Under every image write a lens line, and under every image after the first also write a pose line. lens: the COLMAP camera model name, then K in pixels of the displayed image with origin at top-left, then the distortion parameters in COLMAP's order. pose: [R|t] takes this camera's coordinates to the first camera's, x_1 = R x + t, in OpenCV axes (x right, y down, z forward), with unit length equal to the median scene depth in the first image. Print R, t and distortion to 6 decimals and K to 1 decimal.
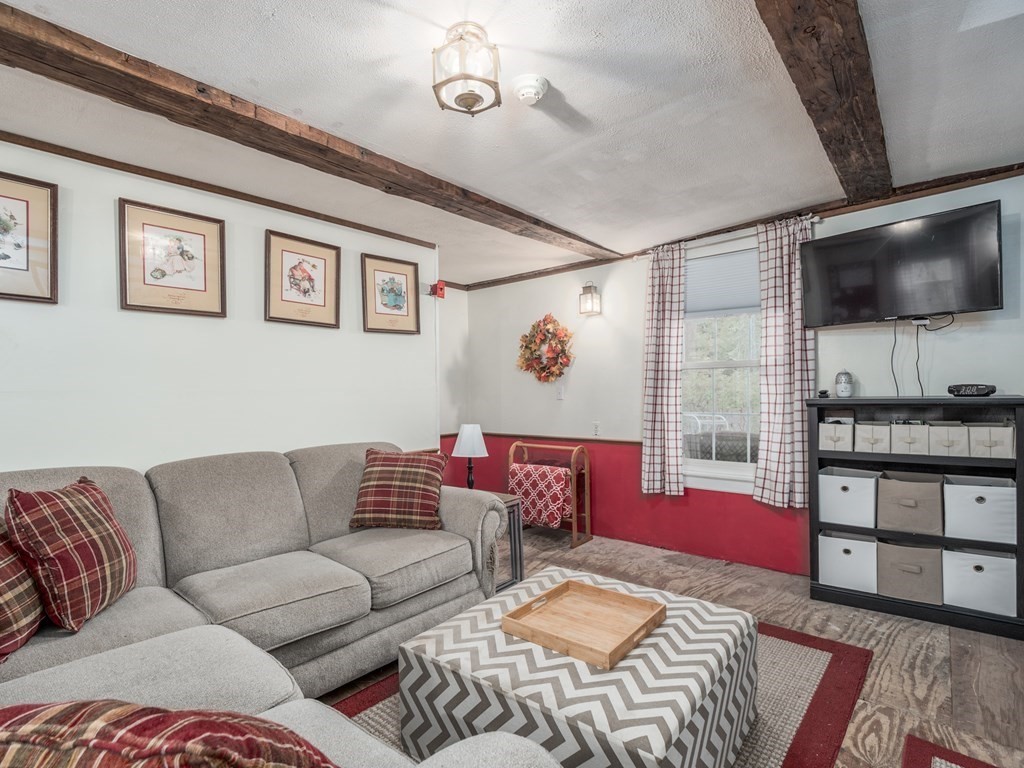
lens RADIAL K [[509.2, 0, 513.8], [0, 509.2, 389.1], [0, 0, 1]] dist [-0.009028, -0.001730]
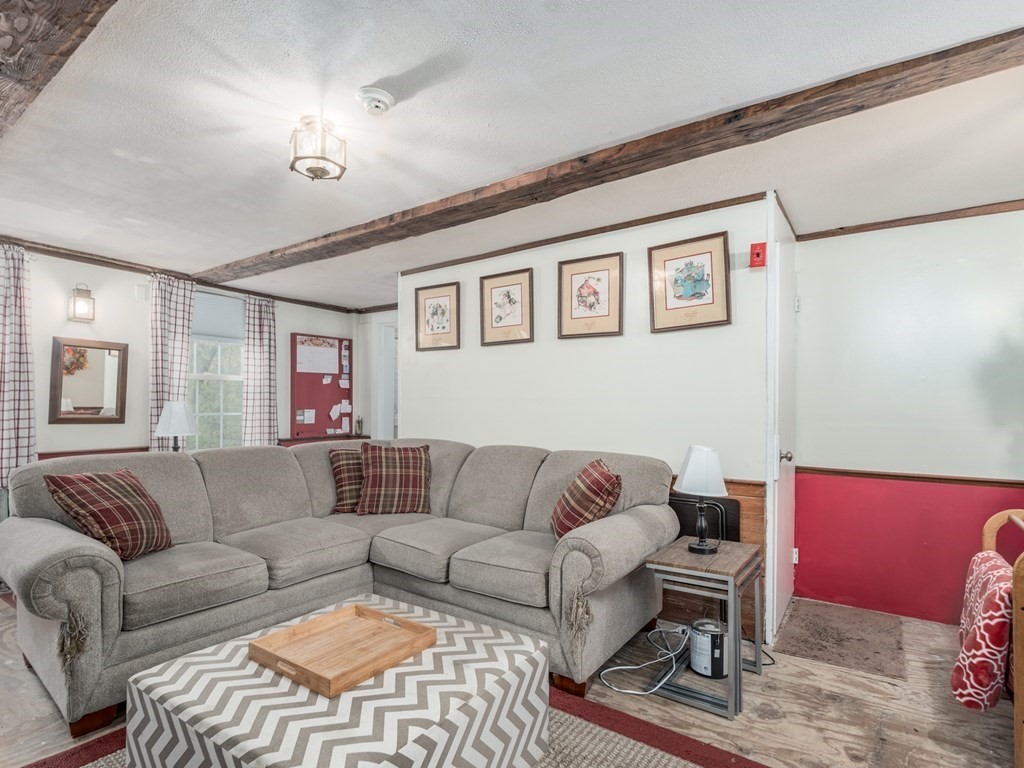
lens RADIAL K [[525.9, 0, 507.3], [0, 525.9, 391.1], [0, 0, 1]] dist [-0.000604, 0.000101]
pose [[0.076054, -0.010443, -0.997049, 0.686256], [-0.000612, 0.999944, -0.010520, 0.000174], [0.997104, 0.001411, 0.076043, 0.744633]]
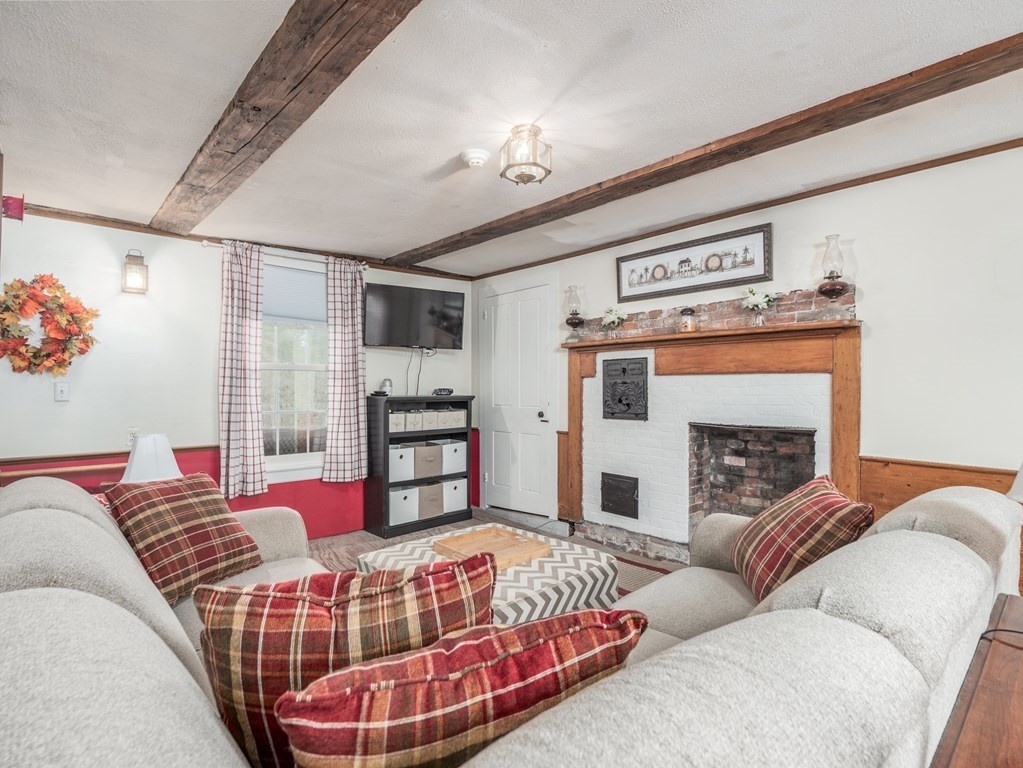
lens RADIAL K [[525.4, 0, 506.8], [0, 525.4, 391.1], [0, 0, 1]] dist [-0.000604, 0.000101]
pose [[0.119456, 0.005754, 0.992823, -0.817046], [-0.010725, 0.999932, -0.004505, 0.004506], [-0.992782, -0.010110, 0.119510, 0.476404]]
